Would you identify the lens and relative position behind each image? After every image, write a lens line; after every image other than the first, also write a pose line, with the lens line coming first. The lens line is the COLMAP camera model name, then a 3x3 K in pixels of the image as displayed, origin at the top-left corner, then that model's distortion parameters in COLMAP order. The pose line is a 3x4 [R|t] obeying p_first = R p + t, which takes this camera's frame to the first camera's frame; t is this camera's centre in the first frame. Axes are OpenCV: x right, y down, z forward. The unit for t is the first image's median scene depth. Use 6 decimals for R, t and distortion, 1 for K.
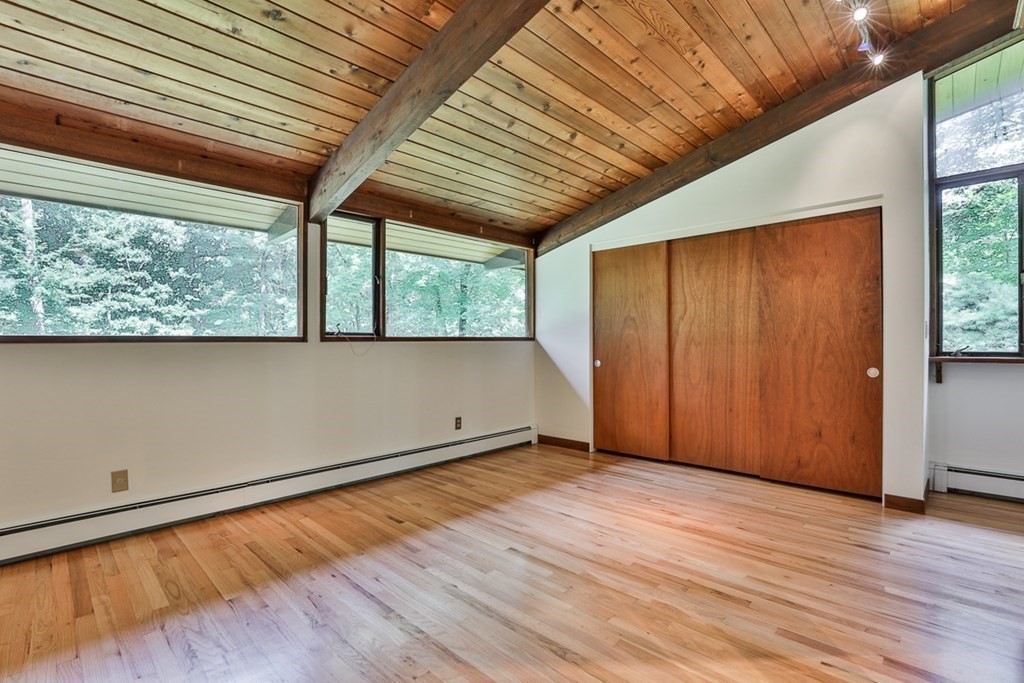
lens RADIAL K [[477.3, 0, 513.8], [0, 477.3, 342.8], [0, 0, 1]] dist [-0.034074, 0.005640]
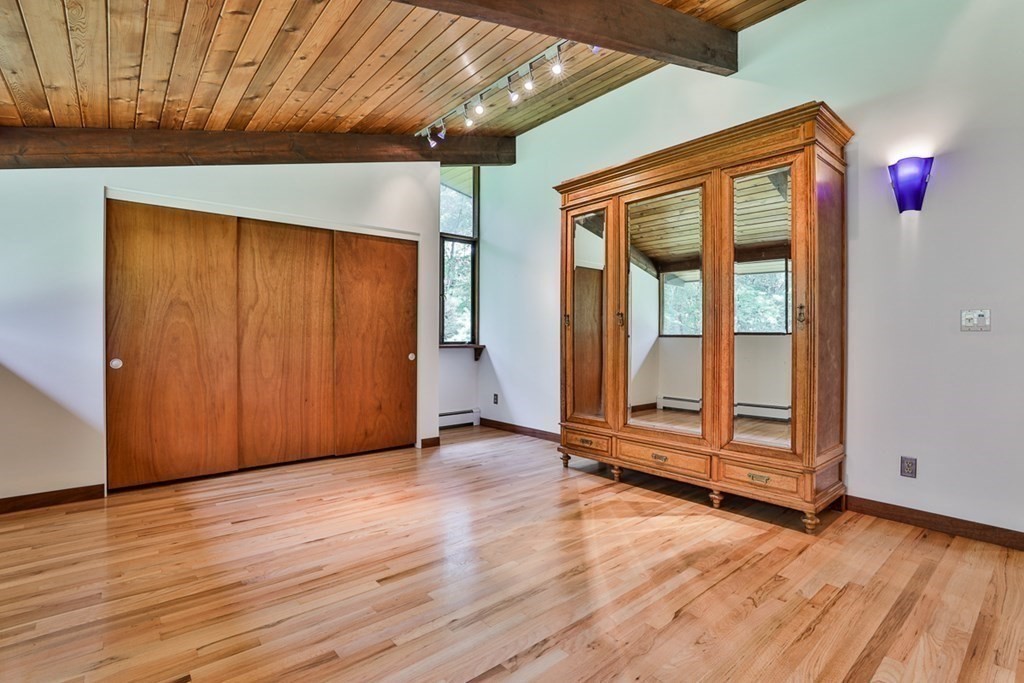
lens RADIAL K [[477.3, 0, 511.0], [0, 477.3, 336.4], [0, 0, 1]] dist [-0.034074, 0.005640]
pose [[0.110624, 0.005403, 0.993848, -0.540368], [-0.003259, 0.999982, -0.005074, 0.006932], [-0.993857, -0.002677, 0.110640, 0.459334]]
